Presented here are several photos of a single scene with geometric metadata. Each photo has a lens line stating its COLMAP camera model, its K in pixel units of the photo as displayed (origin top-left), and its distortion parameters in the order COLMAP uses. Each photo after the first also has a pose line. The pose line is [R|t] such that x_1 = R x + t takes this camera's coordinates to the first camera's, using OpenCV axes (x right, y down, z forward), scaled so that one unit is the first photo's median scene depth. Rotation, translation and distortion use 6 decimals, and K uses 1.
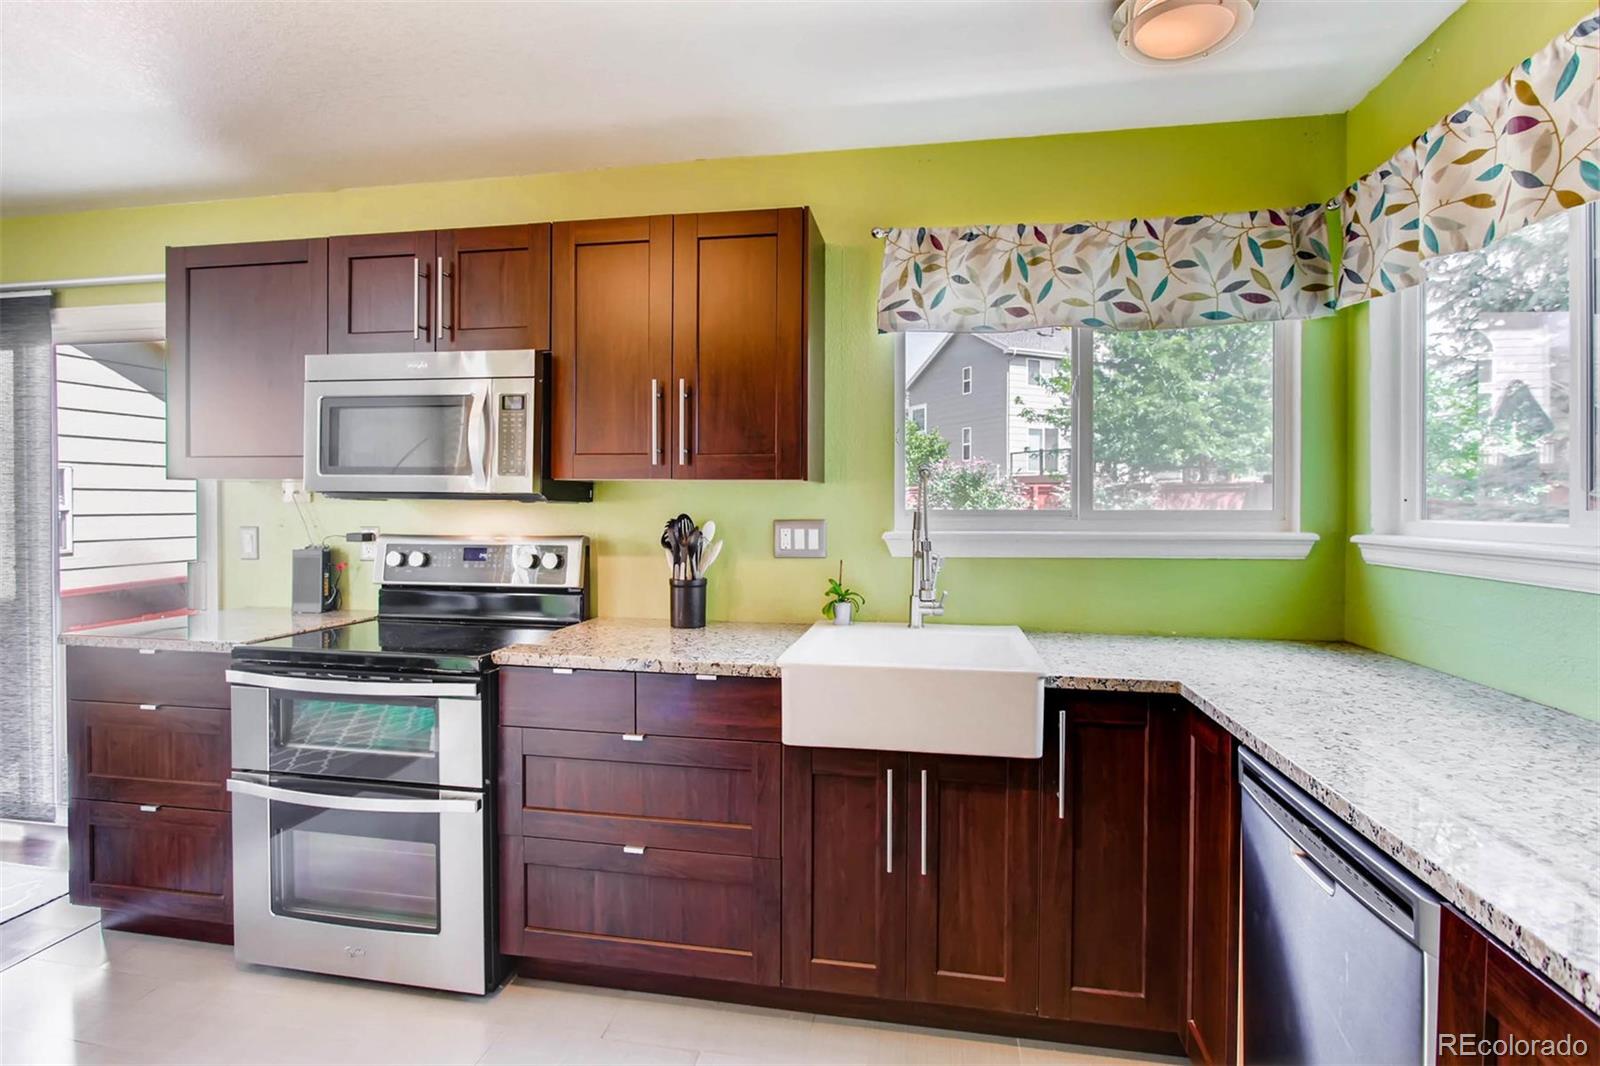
lens RADIAL K [[771.9, 0, 800.2], [0, 771.9, 510.8], [0, 0, 1]] dist [-0.010696, -0.000489]
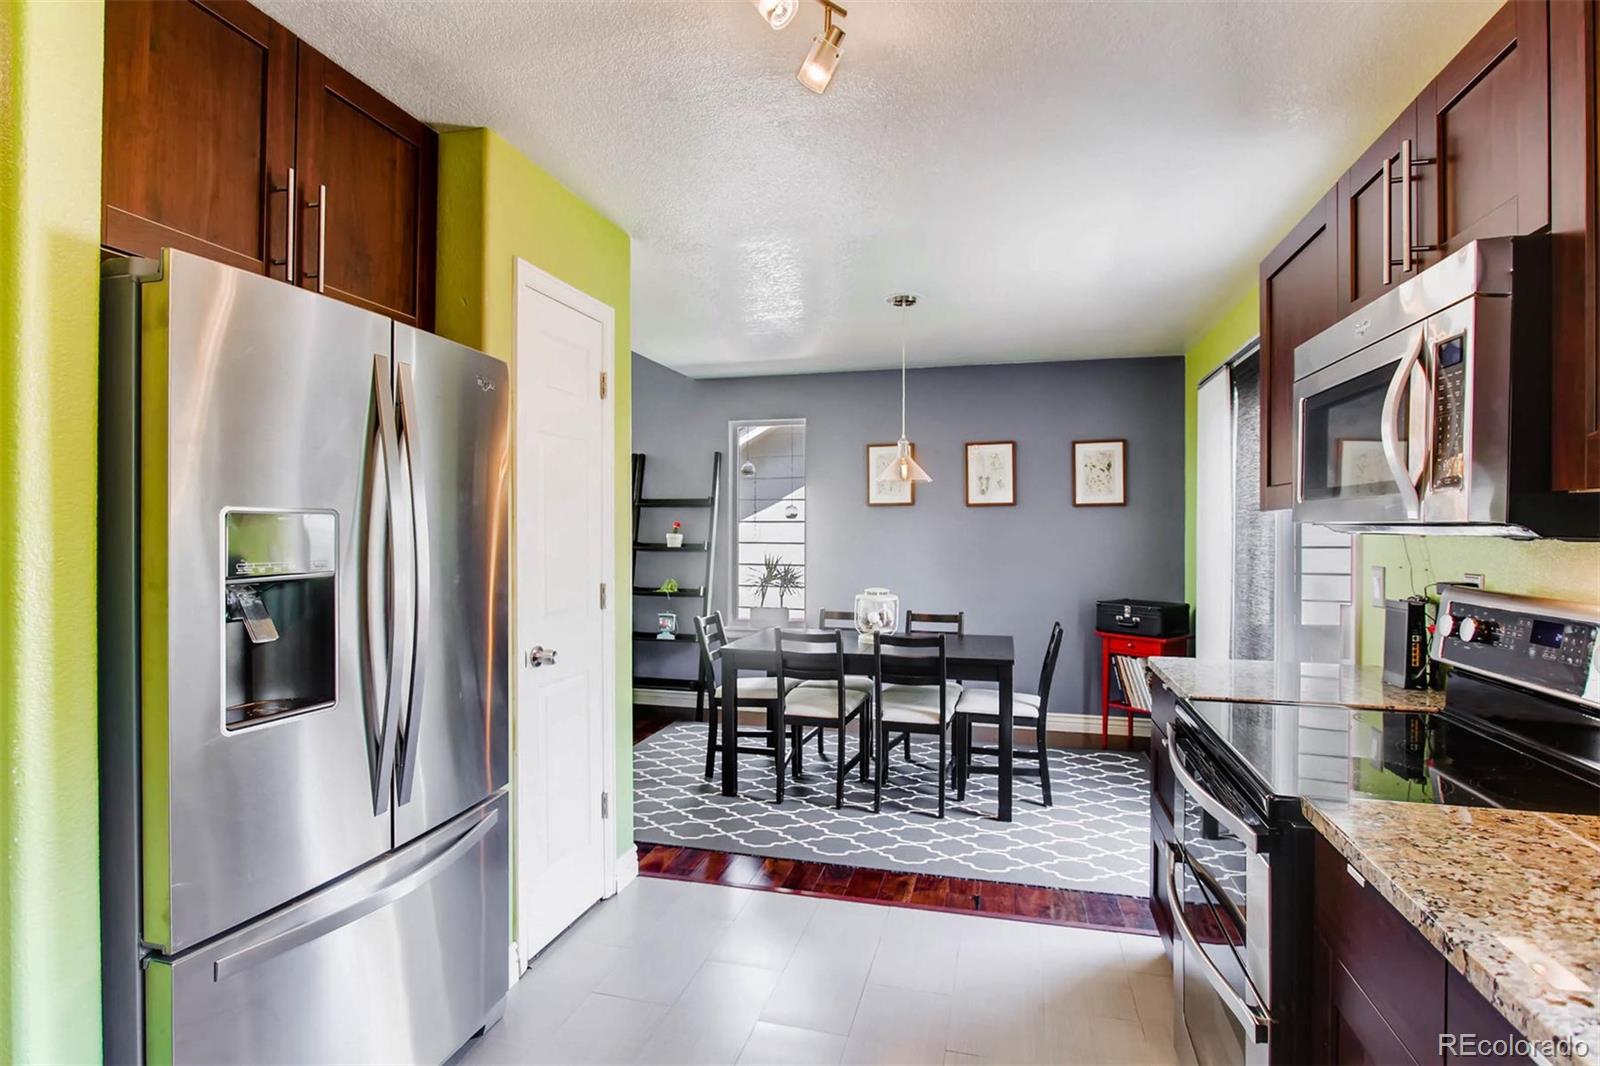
lens RADIAL K [[802.3, 0, 800.0], [0, 802.3, 533.0], [0, 0, 1]] dist [-0.019843, -0.000275]
pose [[-0.086038, 0.001522, -0.996291, 0.211311], [-0.010909, 0.999937, 0.002470, -0.012461], [0.996232, 0.011081, -0.086016, 0.597717]]
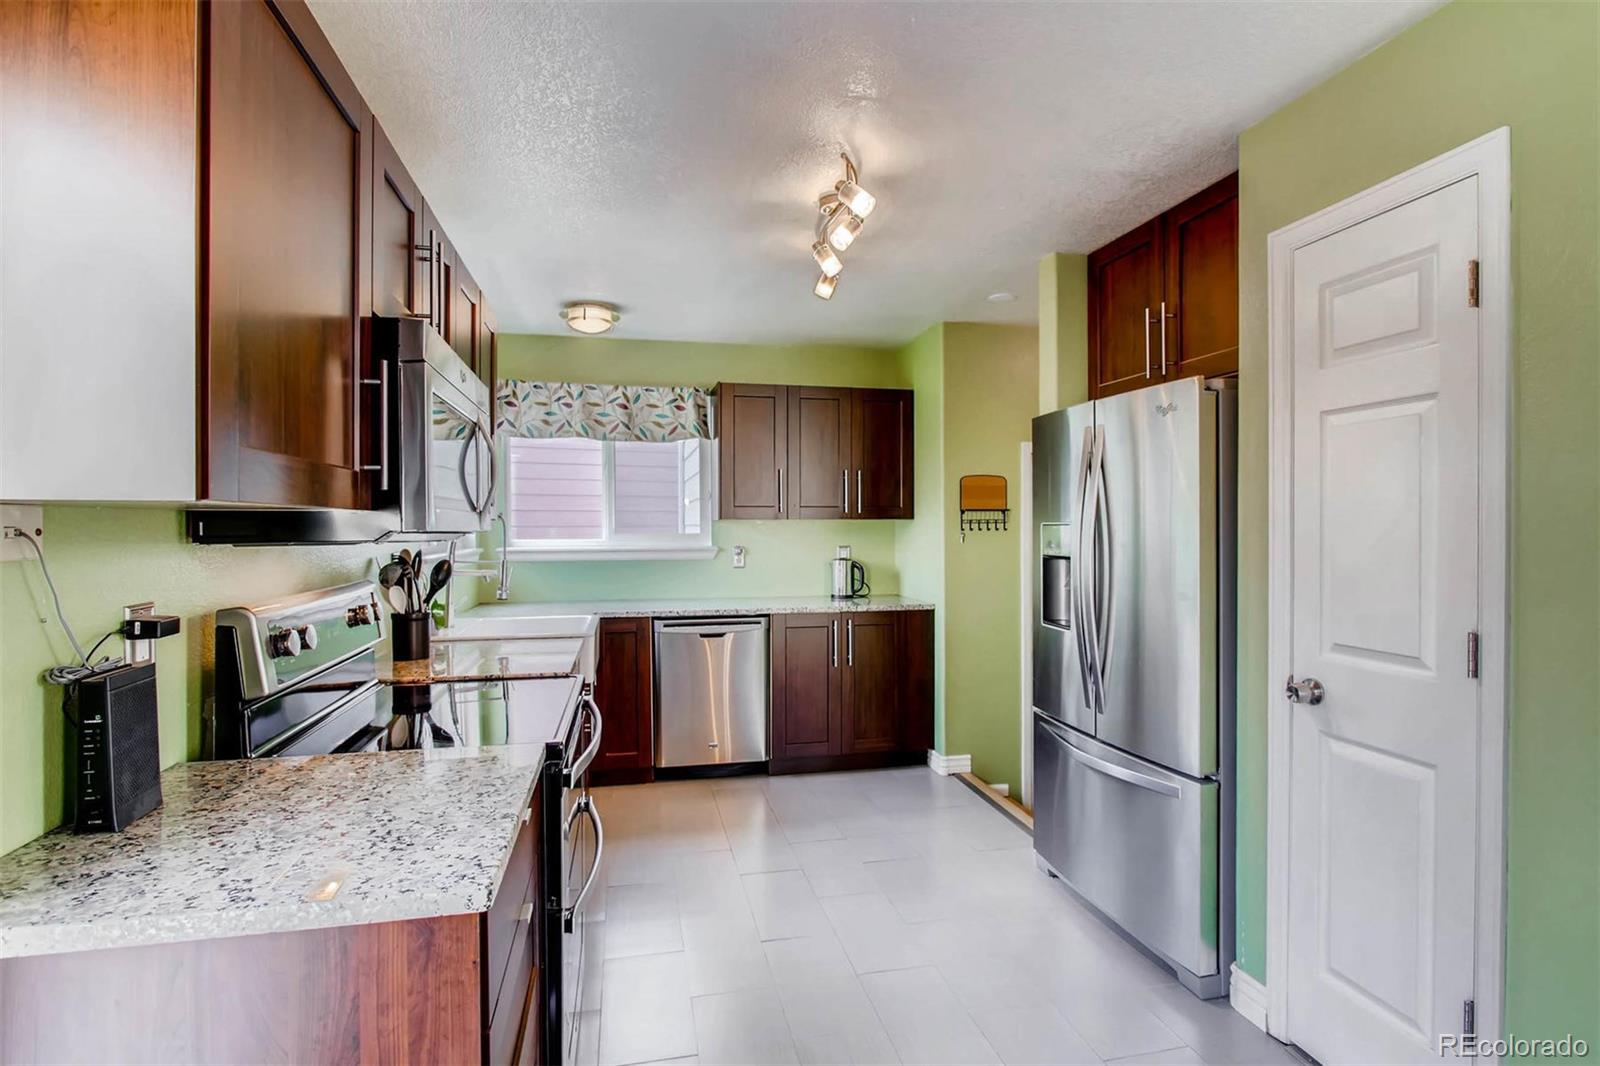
lens RADIAL K [[779.7, 0, 800.3], [0, 779.7, 525.6], [0, 0, 1]] dist [-0.024436, 0.000100]
pose [[-0.374081, -0.002863, 0.927392, -1.428431], [0.009425, 0.999932, 0.006889, -0.033592], [-0.927348, 0.011318, -0.374028, 0.992010]]
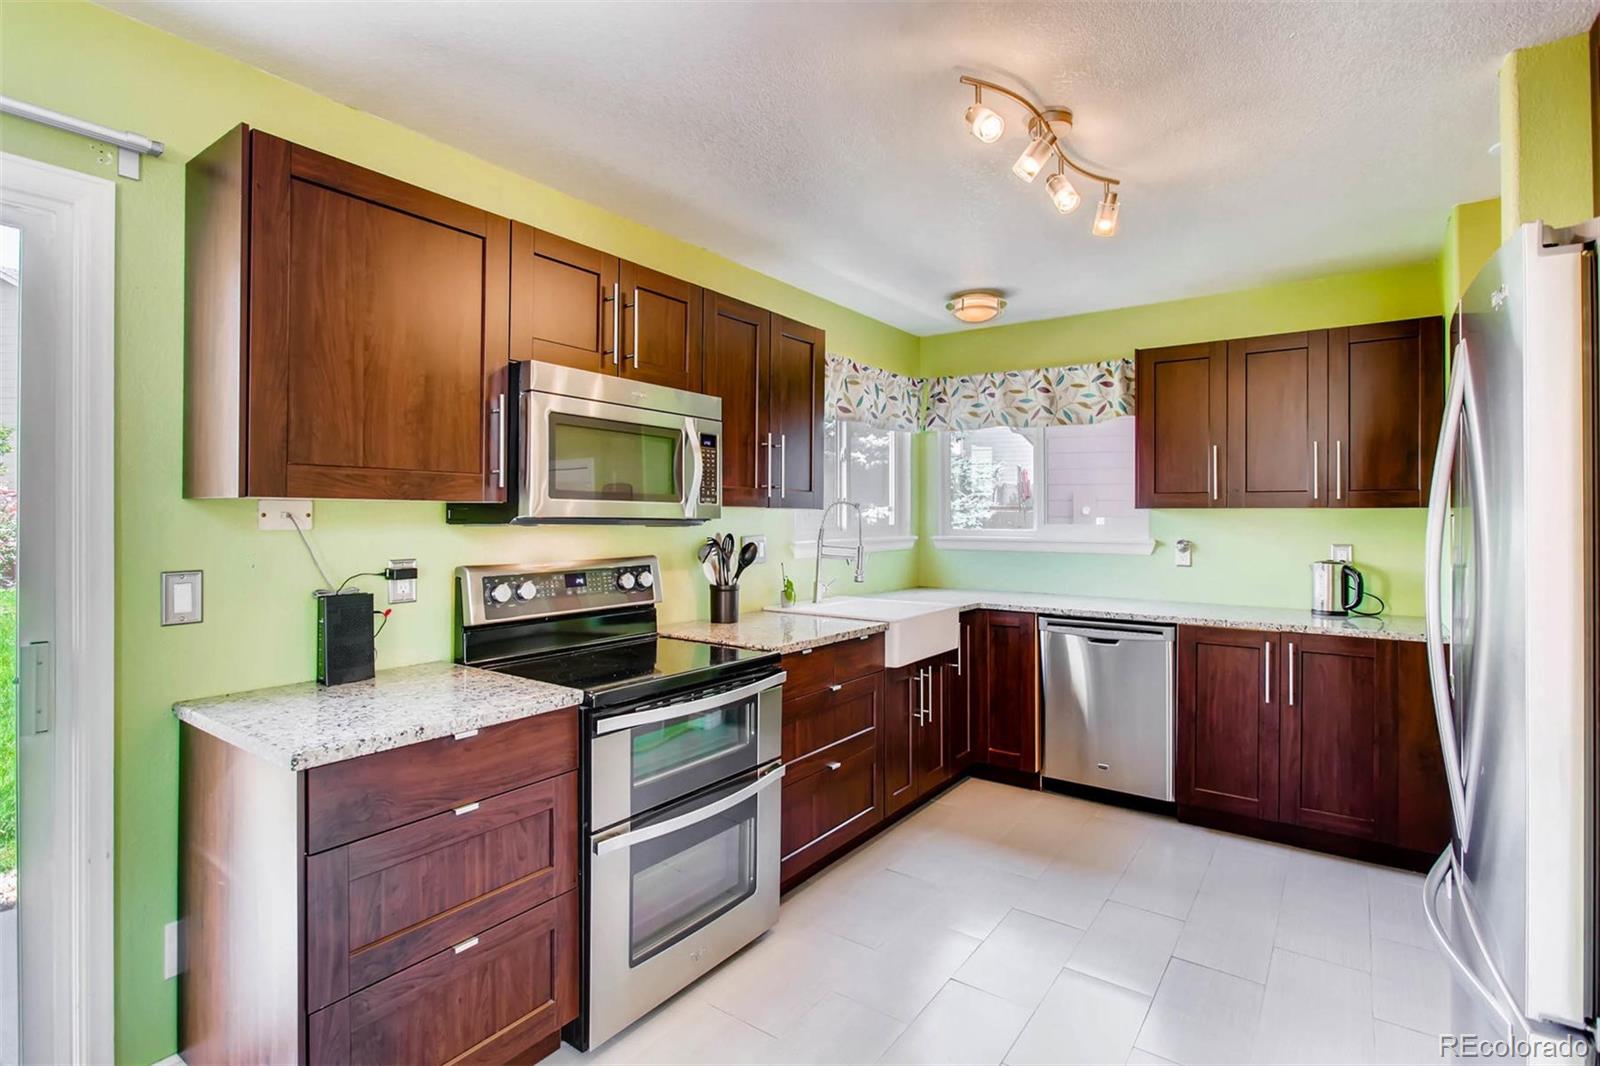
lens RADIAL K [[771.9, 0, 800.2], [0, 771.9, 510.8], [0, 0, 1]] dist [-0.010696, -0.000489]
pose [[0.438770, 0.003854, 0.898591, -1.354919], [0.007278, 0.999943, -0.007843, -0.024846], [-0.898570, 0.009981, 0.438717, 0.368045]]
